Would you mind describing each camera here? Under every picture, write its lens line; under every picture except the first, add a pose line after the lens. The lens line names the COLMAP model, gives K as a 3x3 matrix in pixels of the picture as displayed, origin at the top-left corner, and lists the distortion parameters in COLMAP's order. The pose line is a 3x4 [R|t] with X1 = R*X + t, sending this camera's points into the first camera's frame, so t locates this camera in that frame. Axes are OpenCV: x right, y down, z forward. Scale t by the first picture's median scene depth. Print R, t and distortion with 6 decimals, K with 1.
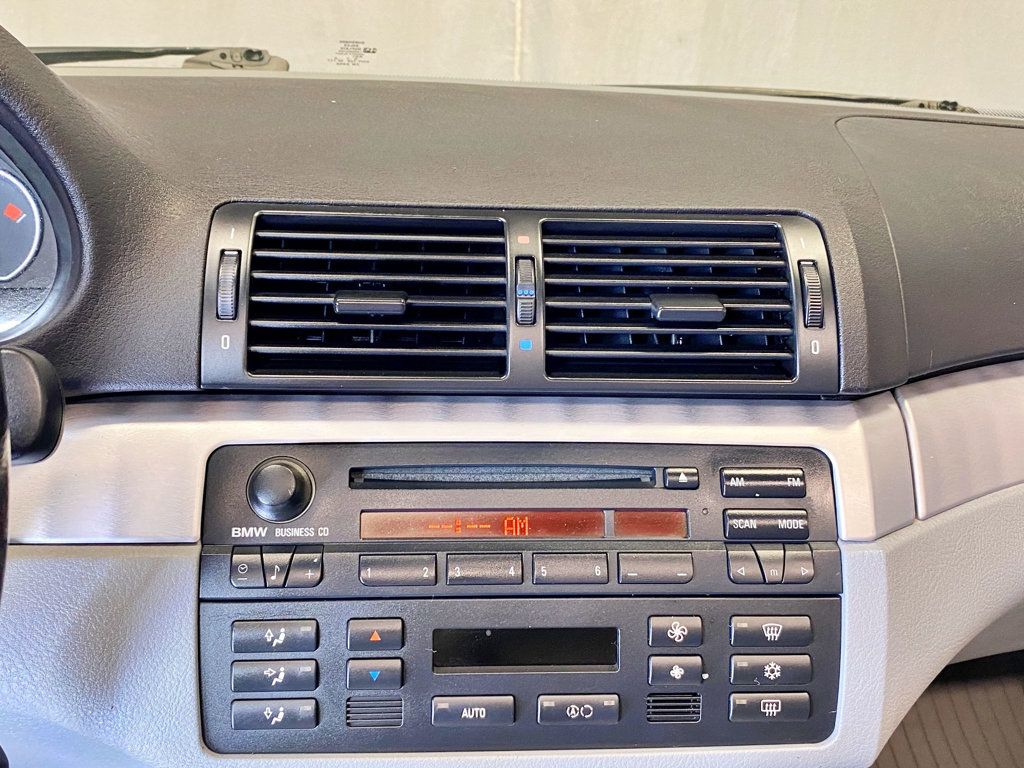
lens RADIAL K [[1083.7, 0, 499.5], [0, 1083.7, 392.2], [0, 0, 1]] dist [0.118427, -0.229574]
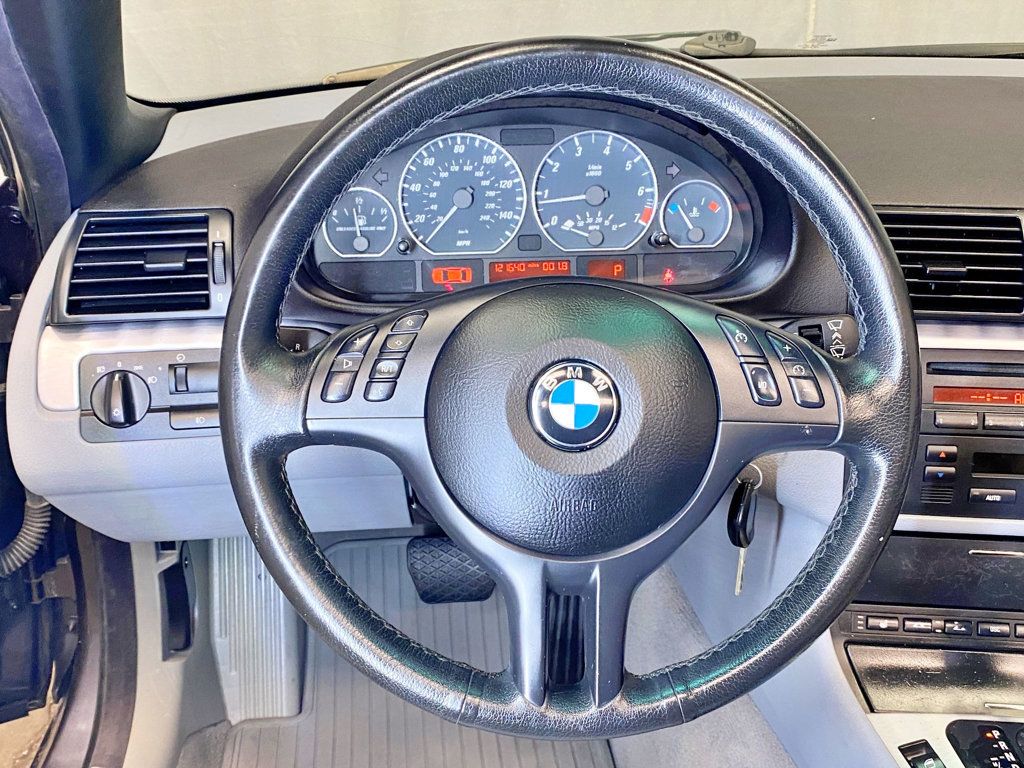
lens RADIAL K [[1083.7, 0, 499.5], [0, 1083.7, 392.2], [0, 0, 1]] dist [0.118427, -0.229574]
pose [[0.988296, 0.042022, -0.146645, -0.559649], [-0.018709, 0.987443, 0.156865, -0.149355], [0.151396, -0.152285, 0.976672, -0.865697]]
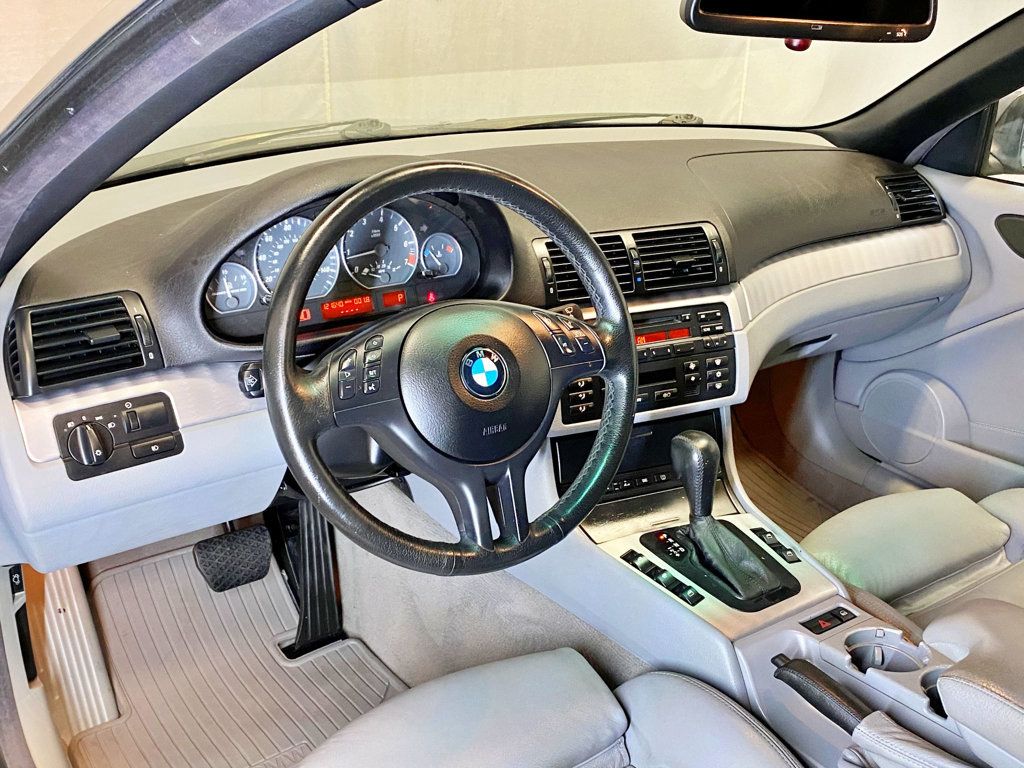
lens RADIAL K [[1088.5, 0, 512.0], [0, 1088.5, 384.0], [0, 0, 1]] dist [0.217148, -0.670645]
pose [[0.929381, -0.138316, 0.342226, -1.370371], [0.092247, 0.984752, 0.147490, -0.235924], [-0.357408, -0.105505, 0.927970, -1.699450]]
